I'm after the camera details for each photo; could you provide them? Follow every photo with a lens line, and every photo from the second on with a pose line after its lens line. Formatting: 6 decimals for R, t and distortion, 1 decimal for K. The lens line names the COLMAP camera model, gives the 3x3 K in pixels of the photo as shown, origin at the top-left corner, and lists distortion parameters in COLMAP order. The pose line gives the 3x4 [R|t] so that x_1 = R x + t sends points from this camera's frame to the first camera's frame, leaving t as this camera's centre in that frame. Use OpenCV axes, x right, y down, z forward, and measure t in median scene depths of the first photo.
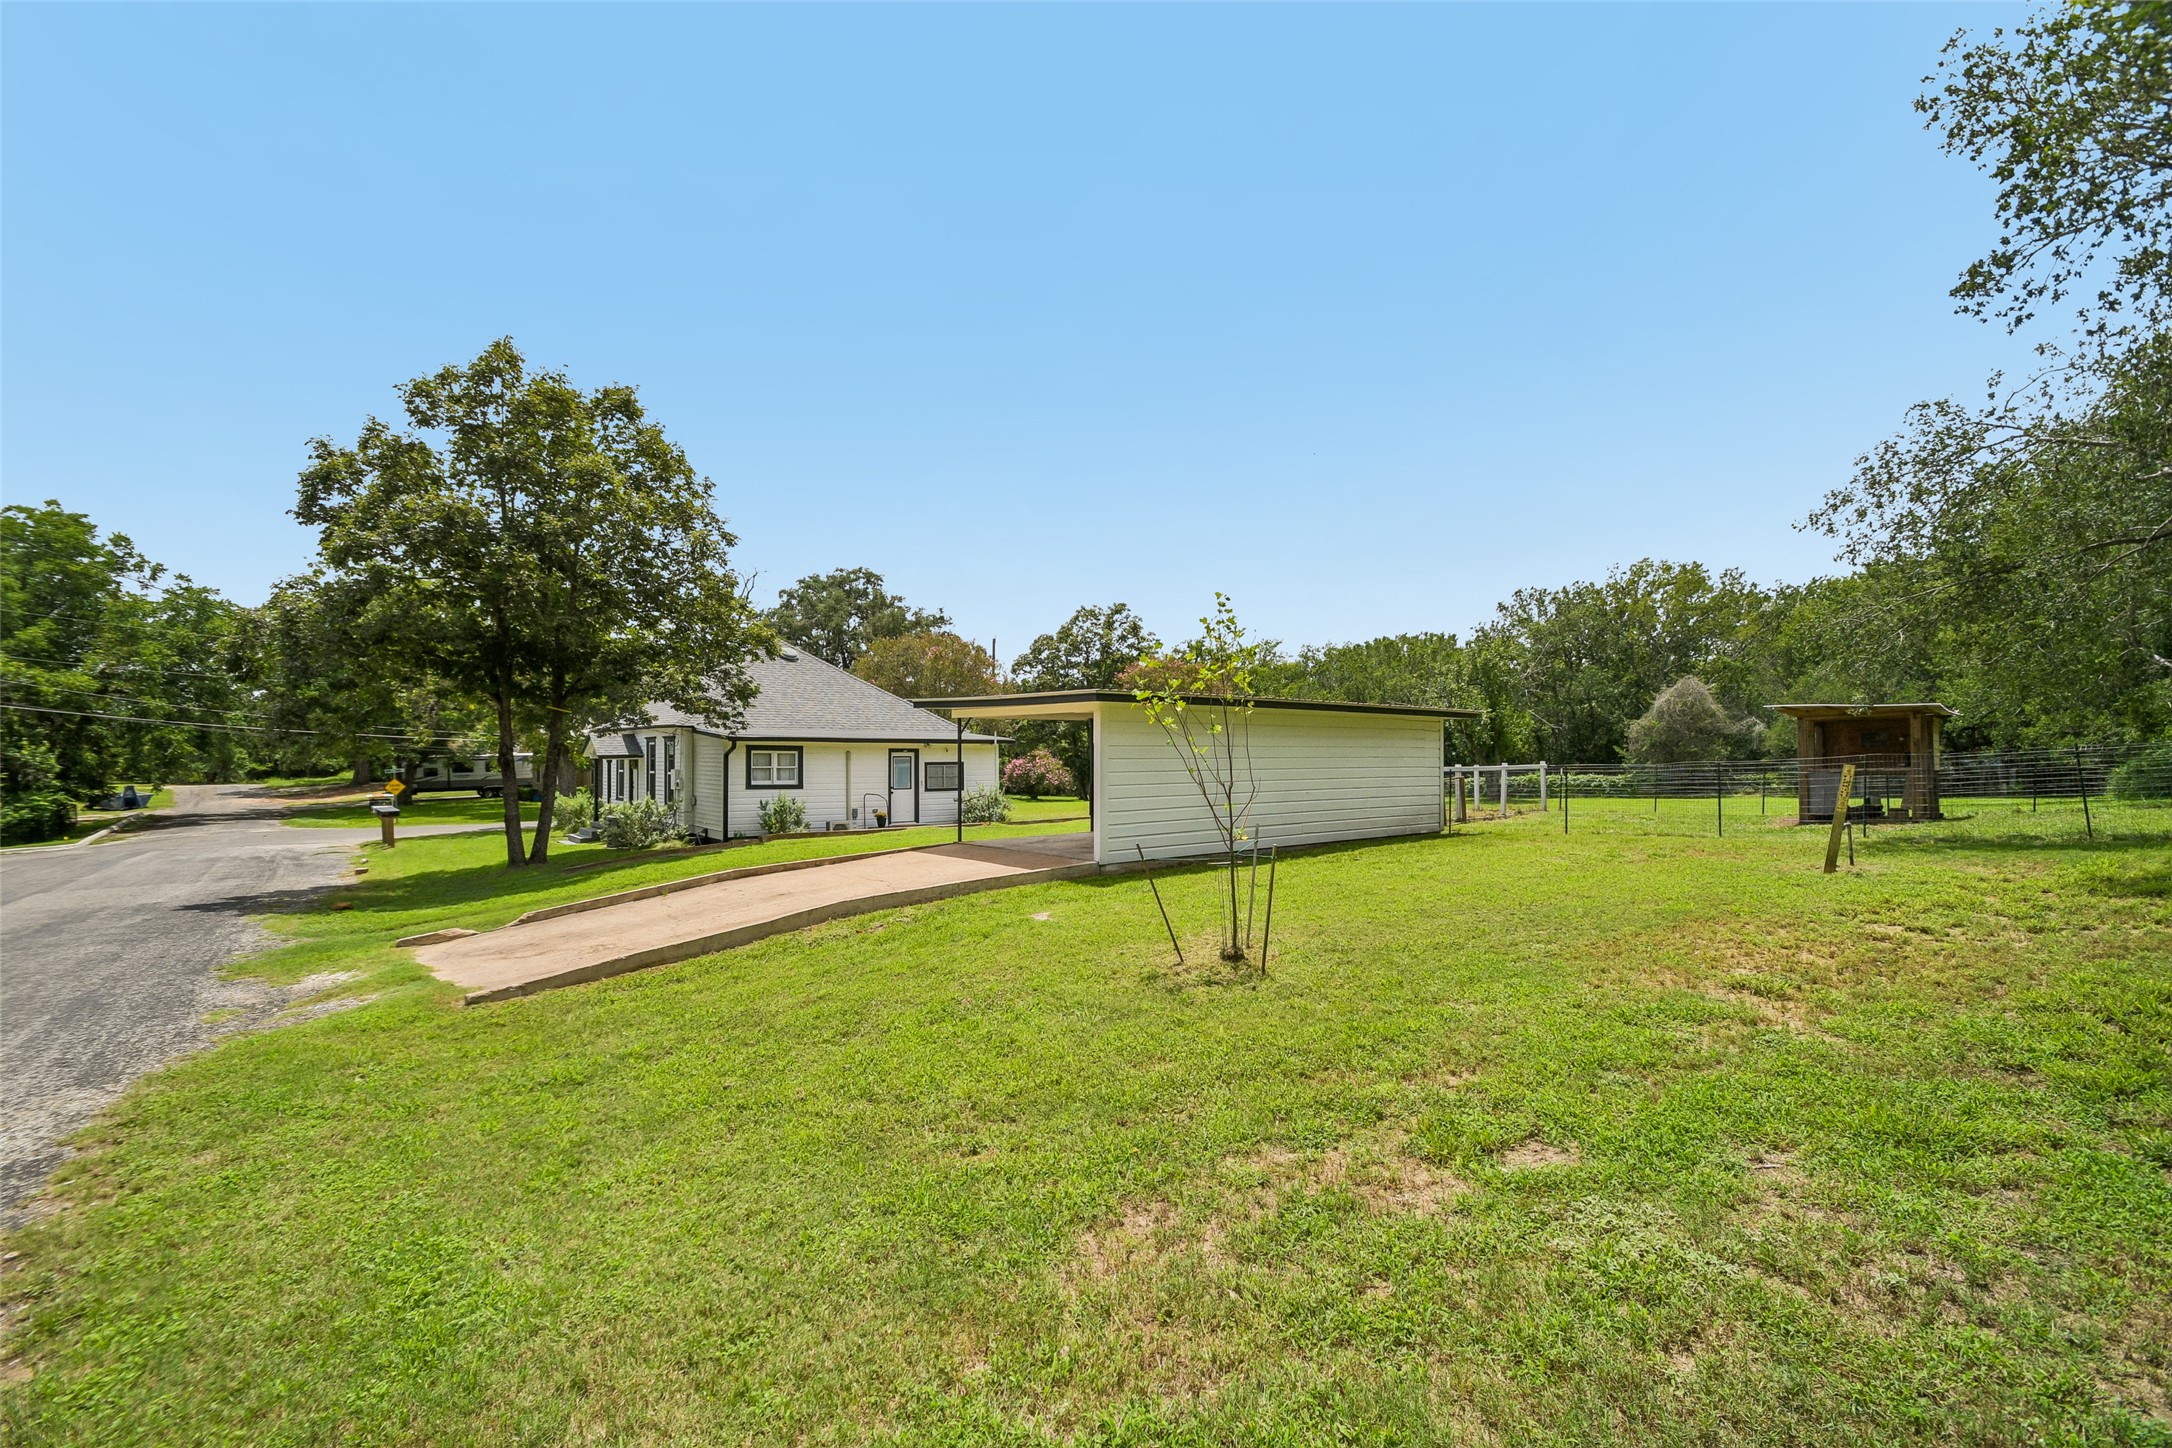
lens RADIAL K [[945.0, 0, 1086.0], [0, 945.0, 724.0], [0, 0, 1]] dist [0.000254, 0.000047]
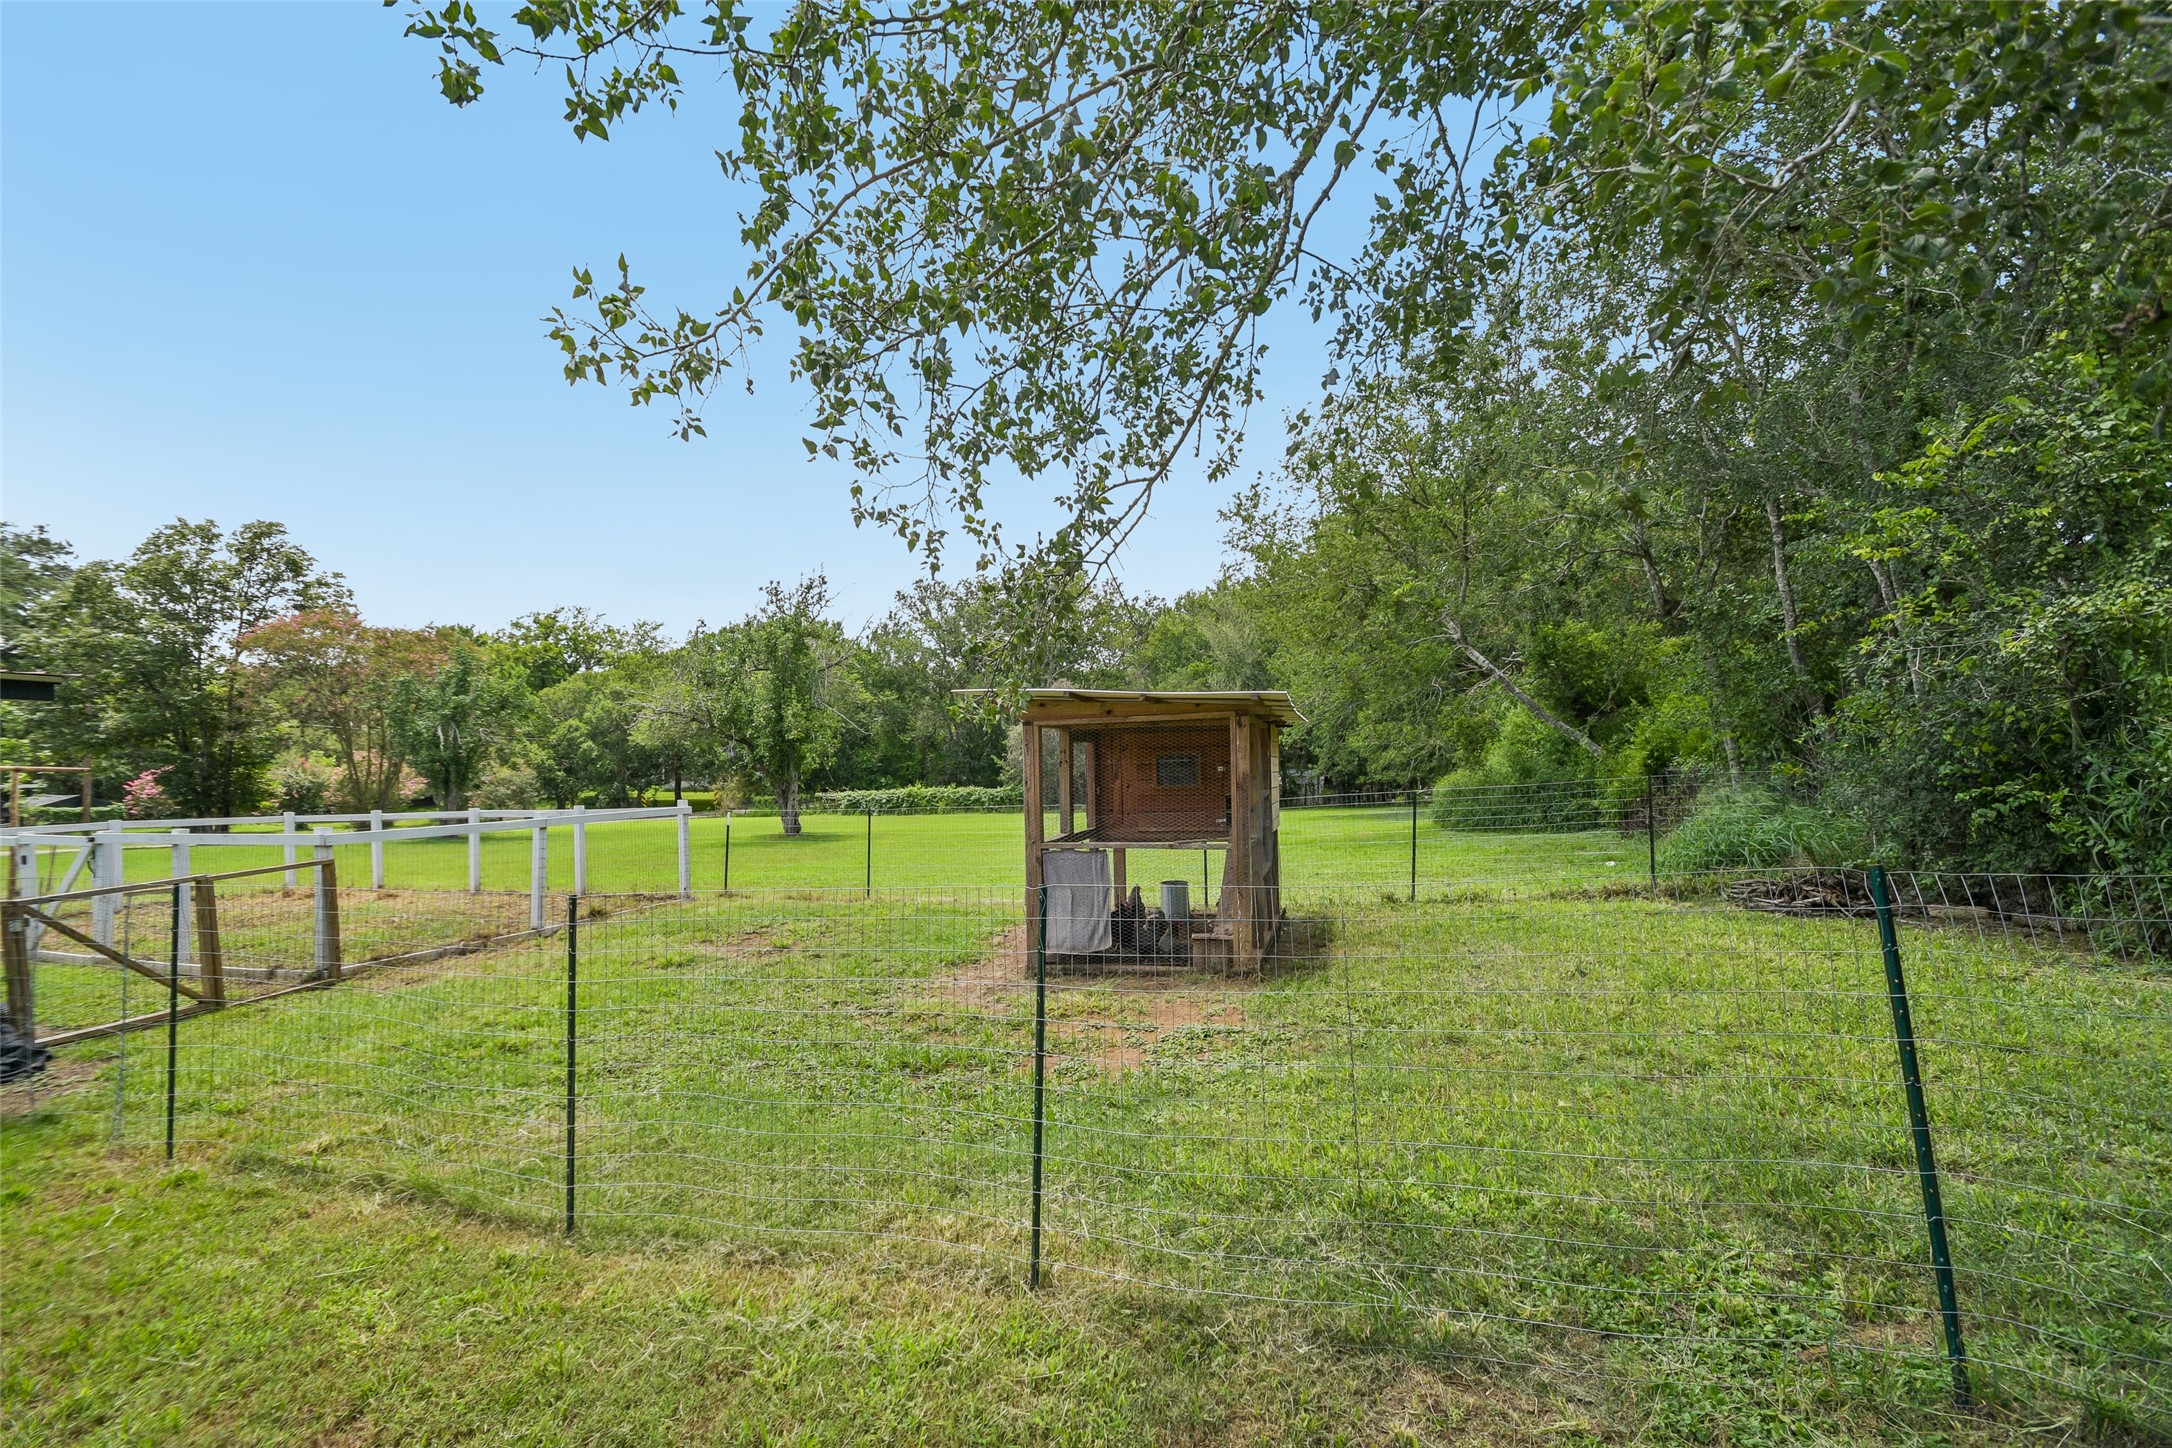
lens RADIAL K [[945.0, 0, 1086.0], [0, 945.0, 724.0], [0, 0, 1]] dist [0.000254, 0.000047]
pose [[0.856703, 0.017504, 0.515514, 0.178468], [-0.016340, 0.999843, -0.006795, -0.000662], [-0.515552, -0.002602, 0.856854, 0.199272]]
